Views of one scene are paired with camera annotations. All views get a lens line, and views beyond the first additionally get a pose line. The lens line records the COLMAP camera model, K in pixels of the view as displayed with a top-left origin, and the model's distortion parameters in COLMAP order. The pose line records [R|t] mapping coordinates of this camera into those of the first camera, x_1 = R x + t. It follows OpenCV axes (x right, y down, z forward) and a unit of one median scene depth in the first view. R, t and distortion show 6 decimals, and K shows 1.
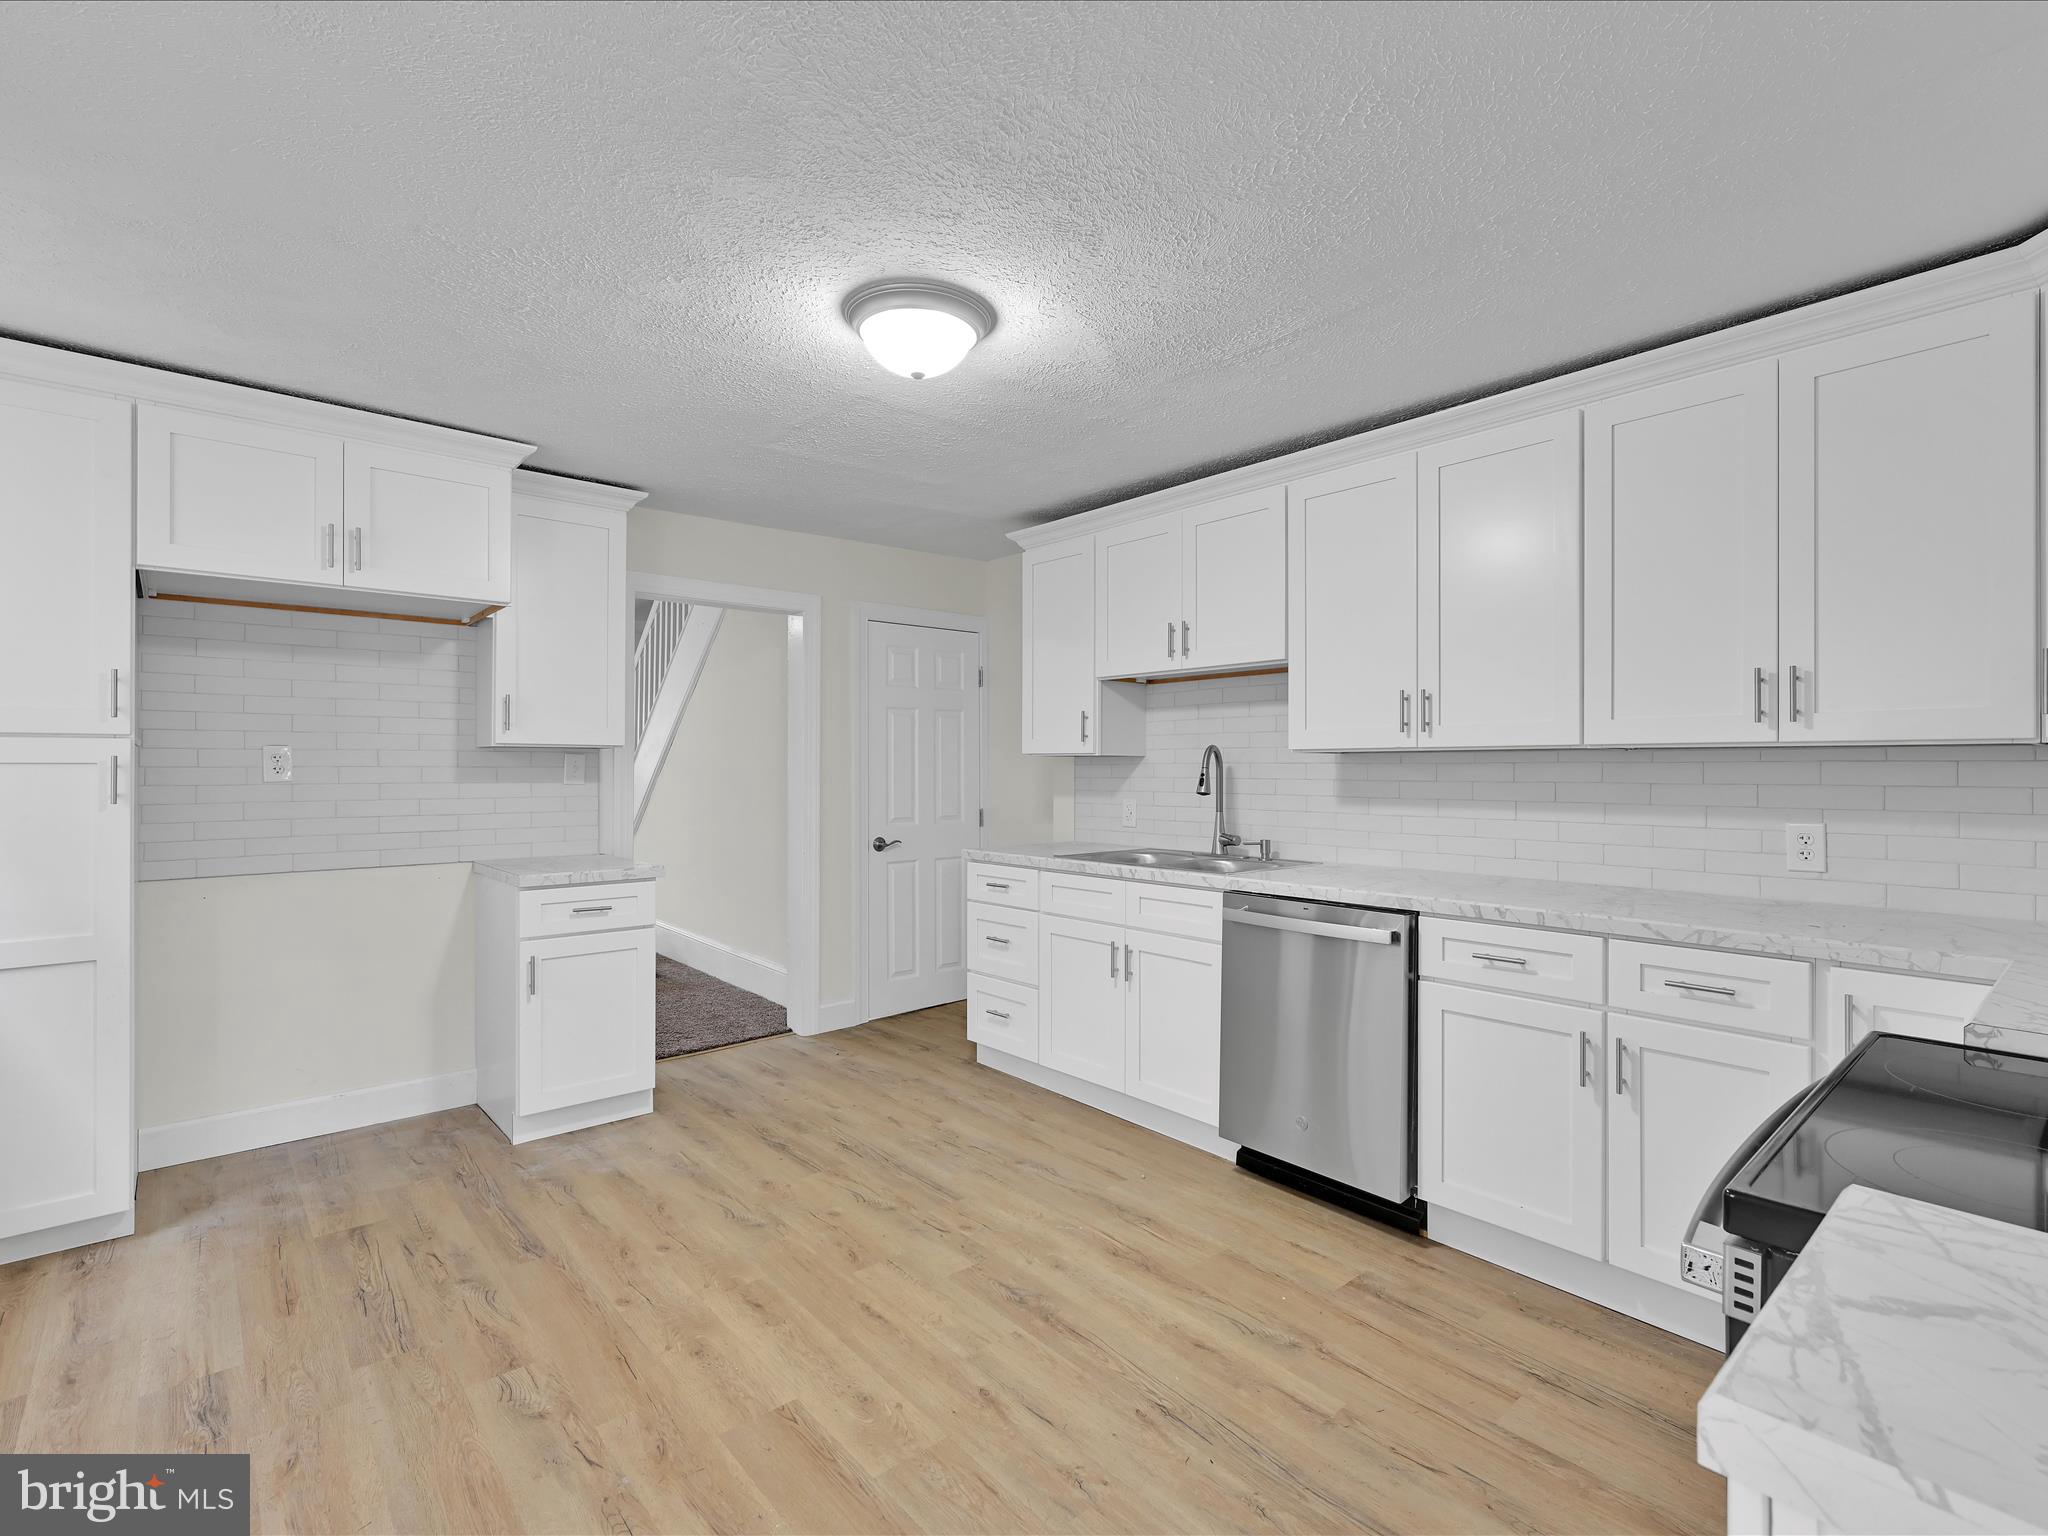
lens RADIAL K [[968.6, 0, 1010.6], [0, 968.6, 758.2], [0, 0, 1]] dist [0.004485, -0.000526]
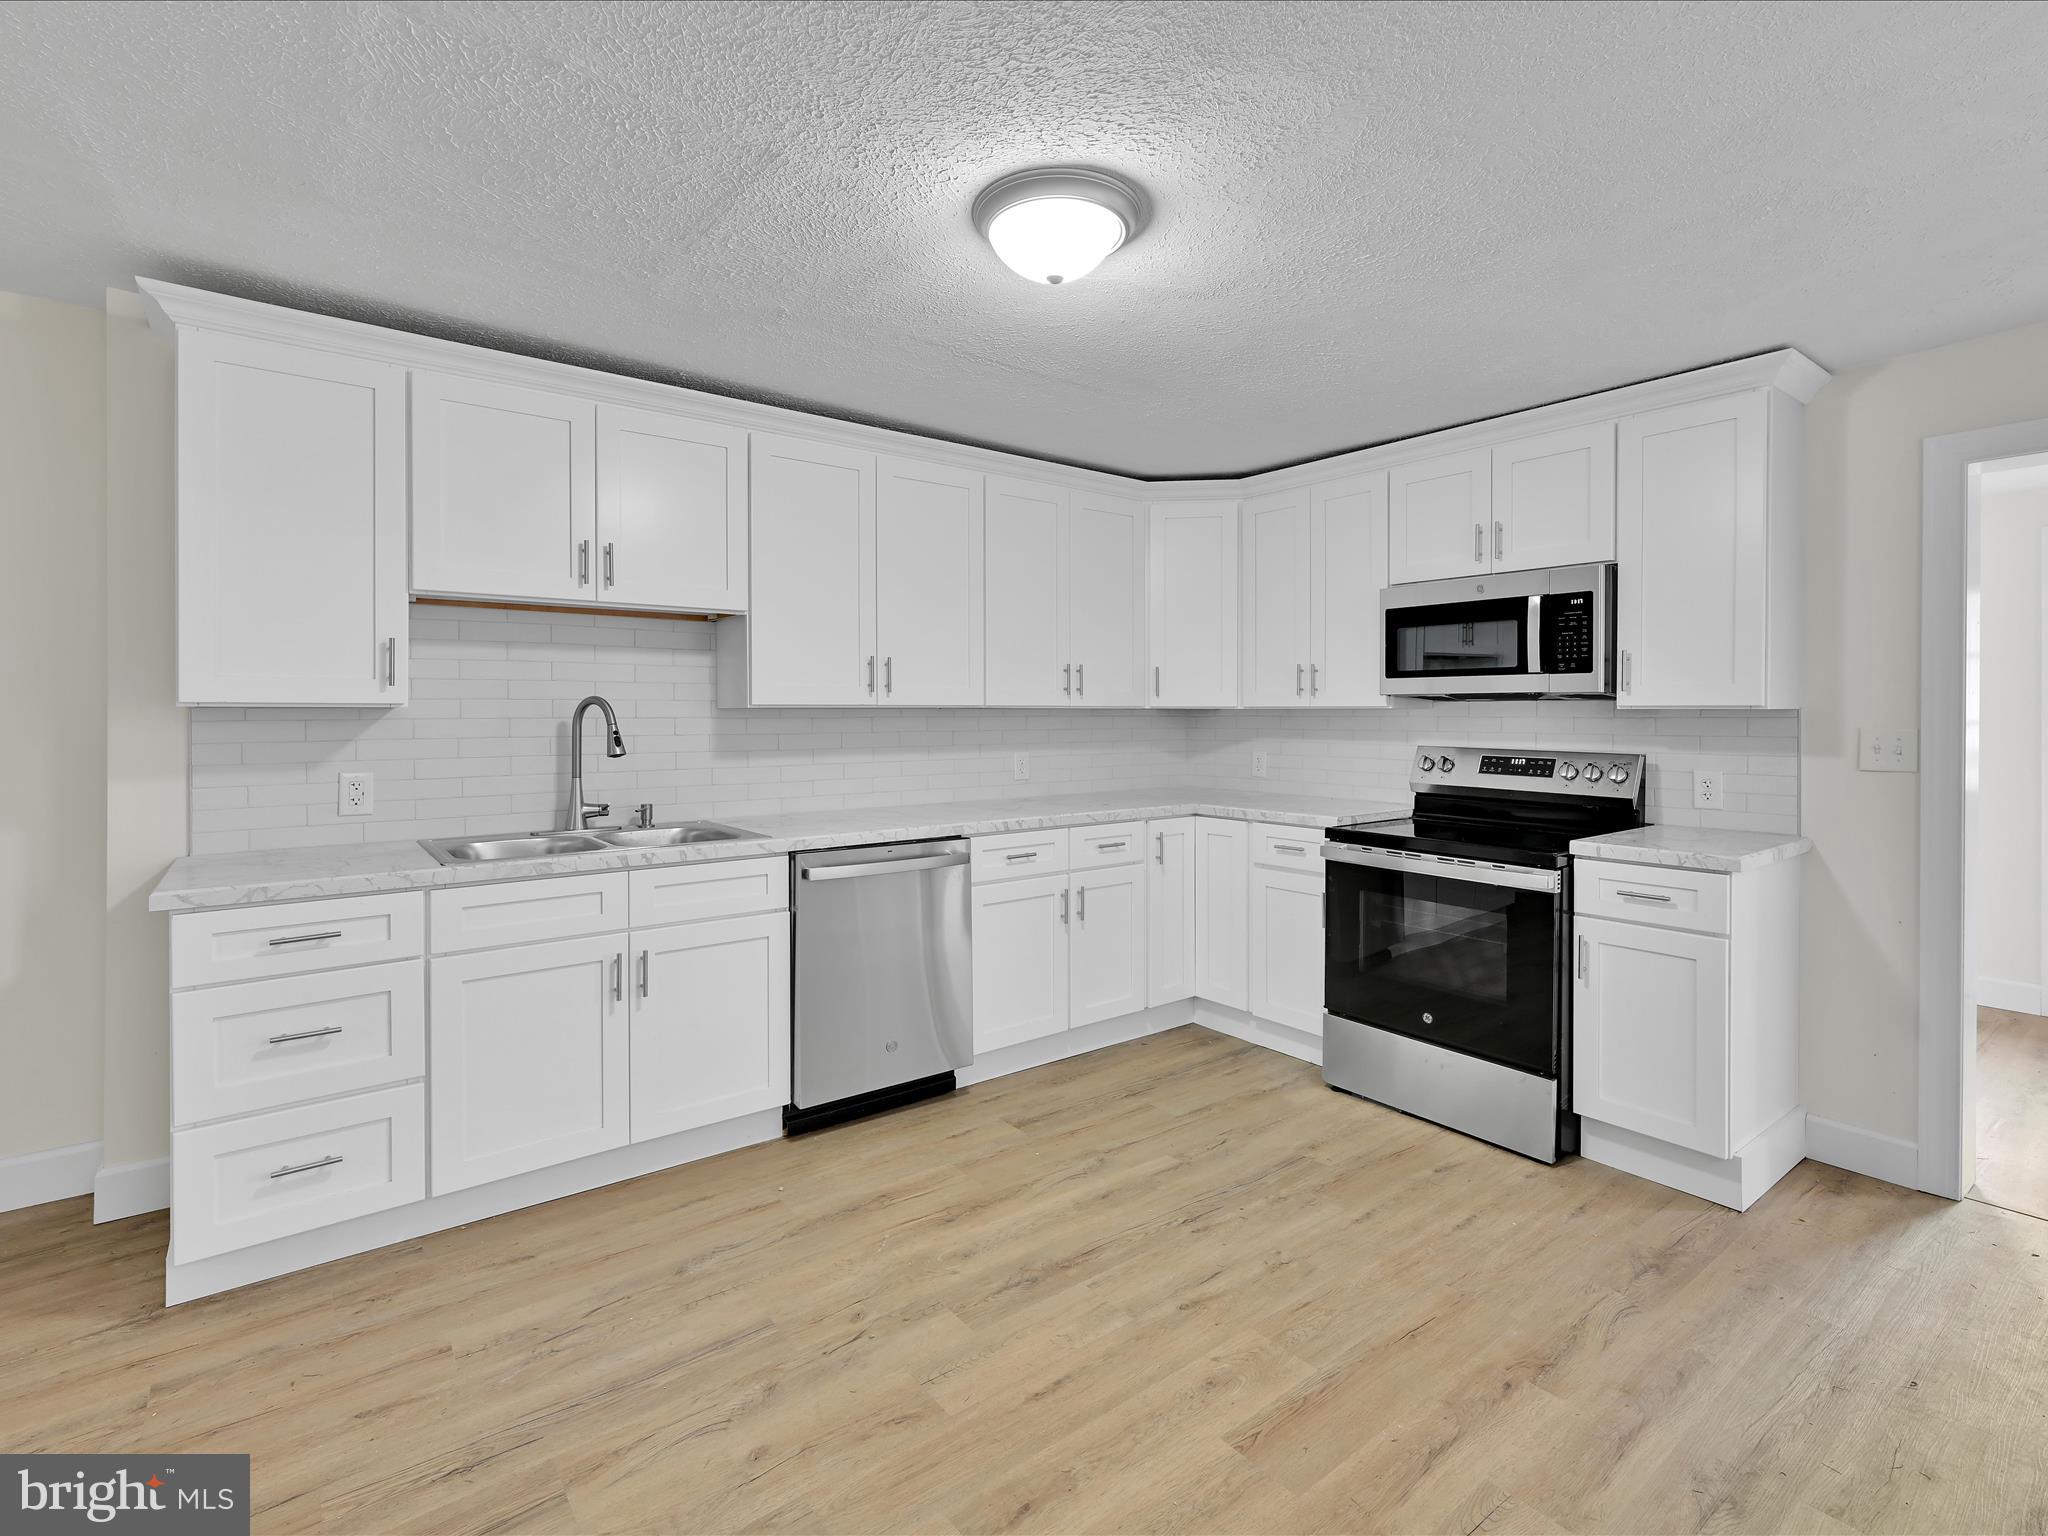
lens RADIAL K [[954.6, 0, 1019.4], [0, 954.6, 728.8], [0, 0, 1]] dist [0.001612, -0.000200]
pose [[0.054078, -0.015735, 0.998413, -0.862224], [-0.007431, 0.999842, 0.016160, -0.002419], [-0.998509, -0.008293, 0.053953, 0.899230]]
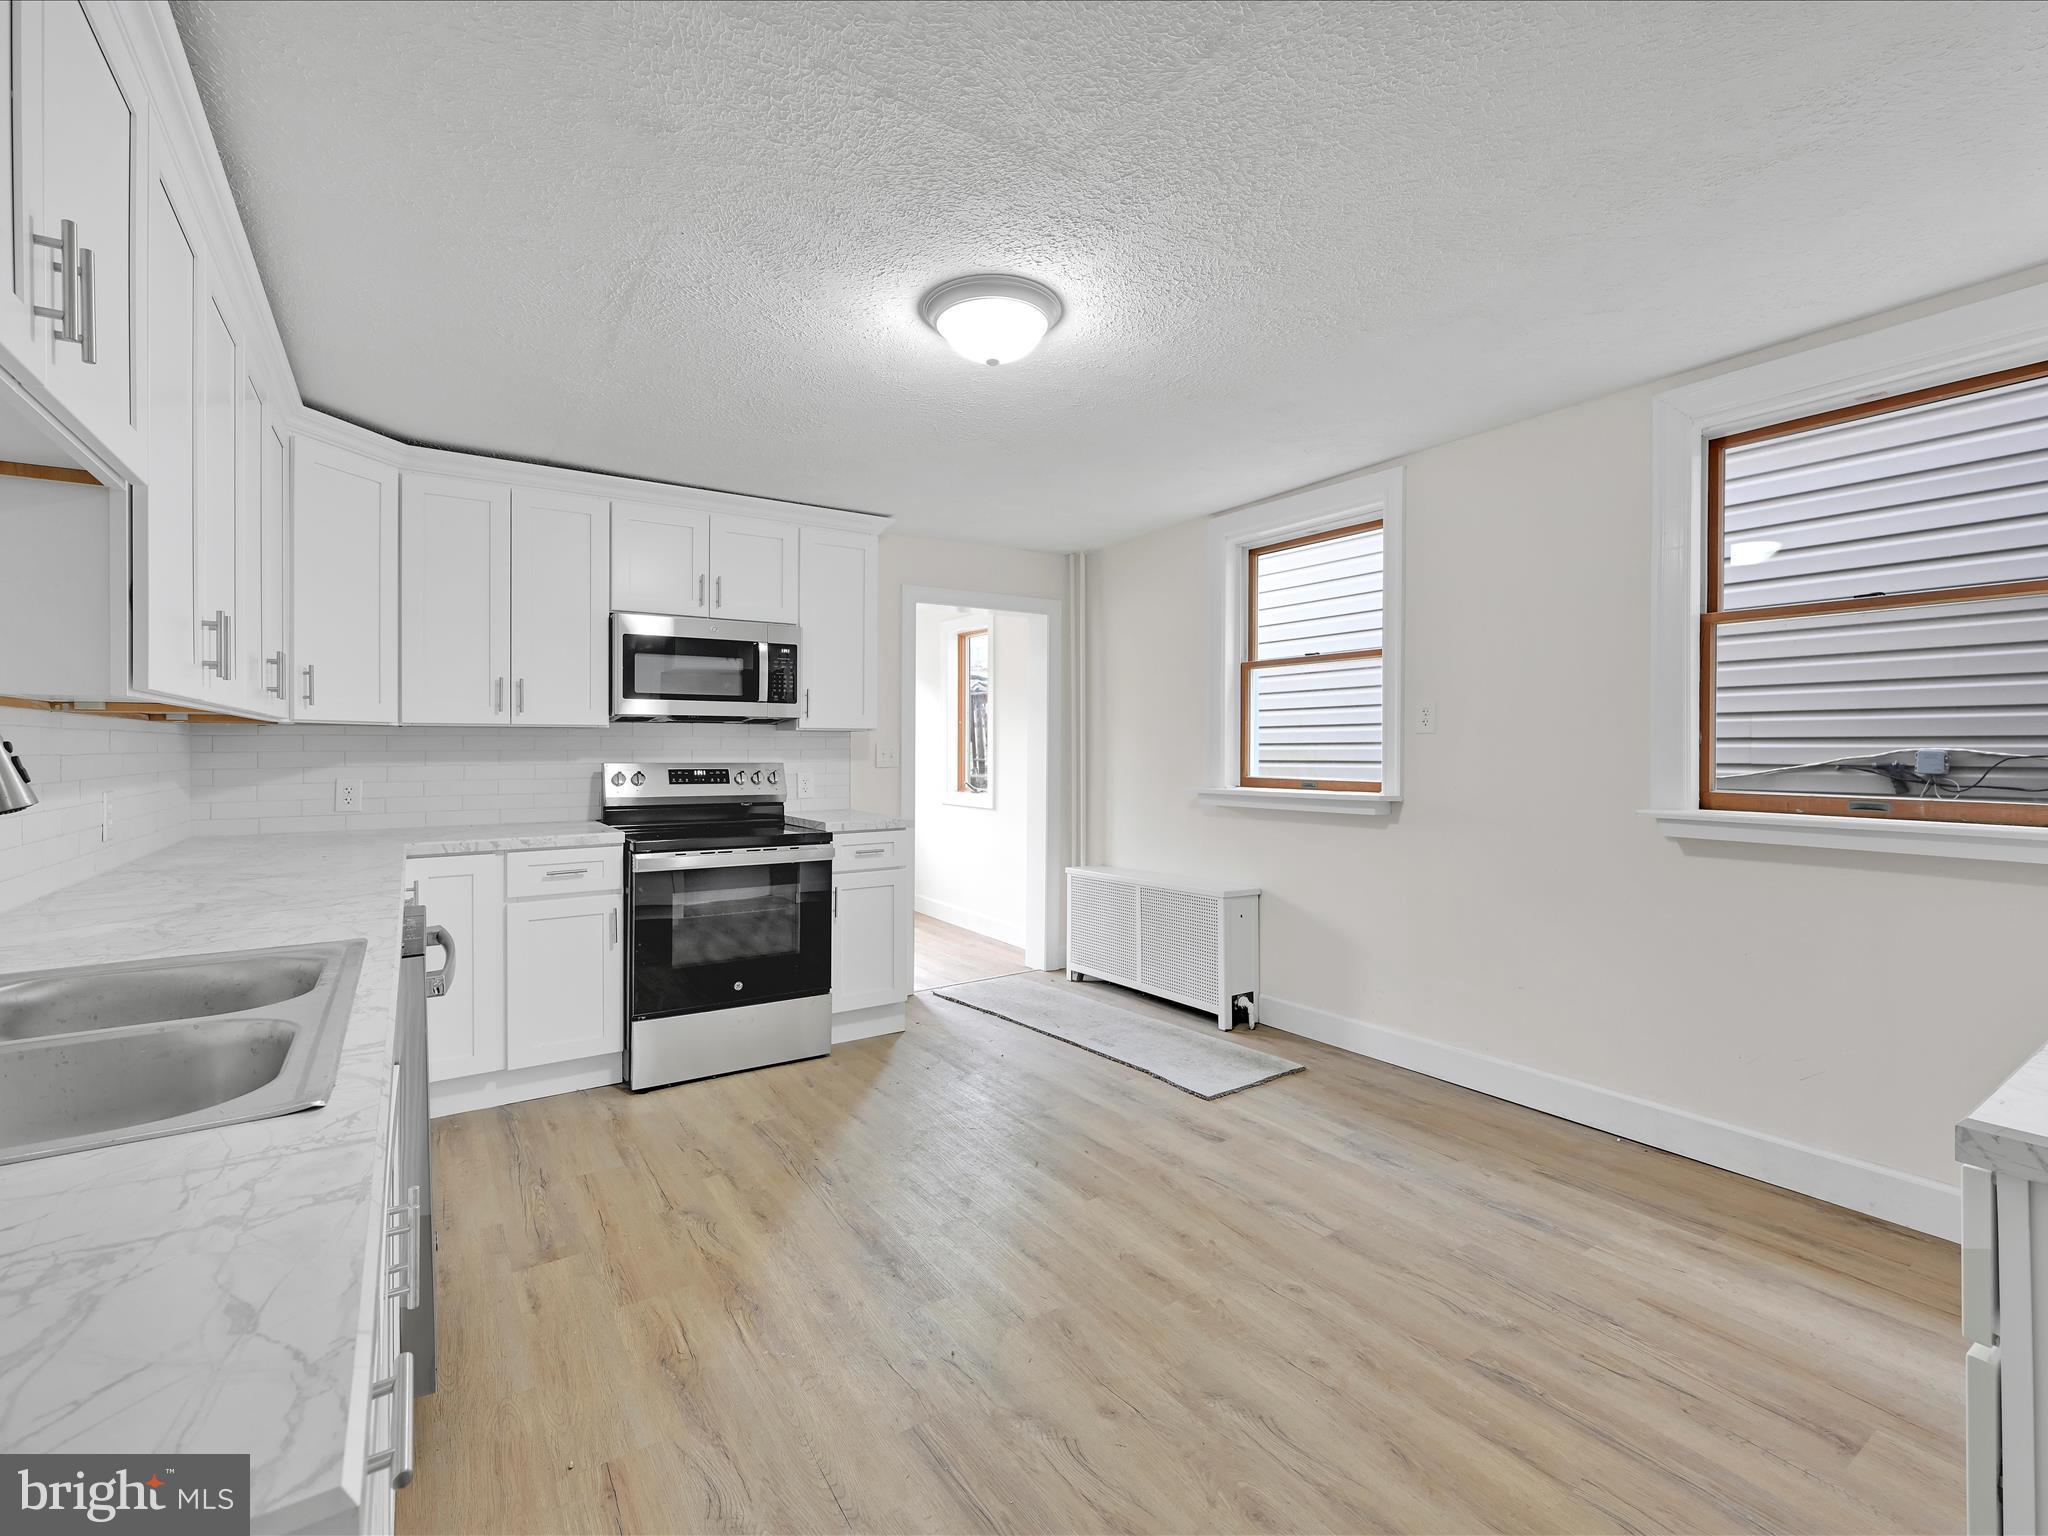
lens RADIAL K [[968.6, 0, 1010.6], [0, 968.6, 758.2], [0, 0, 1]] dist [0.004485, -0.000526]
pose [[-0.992768, 0.000724, 0.120048, -0.218830], [0.001180, 0.999992, 0.003726, 0.029374], [-0.120045, 0.003841, -0.992761, 1.850211]]
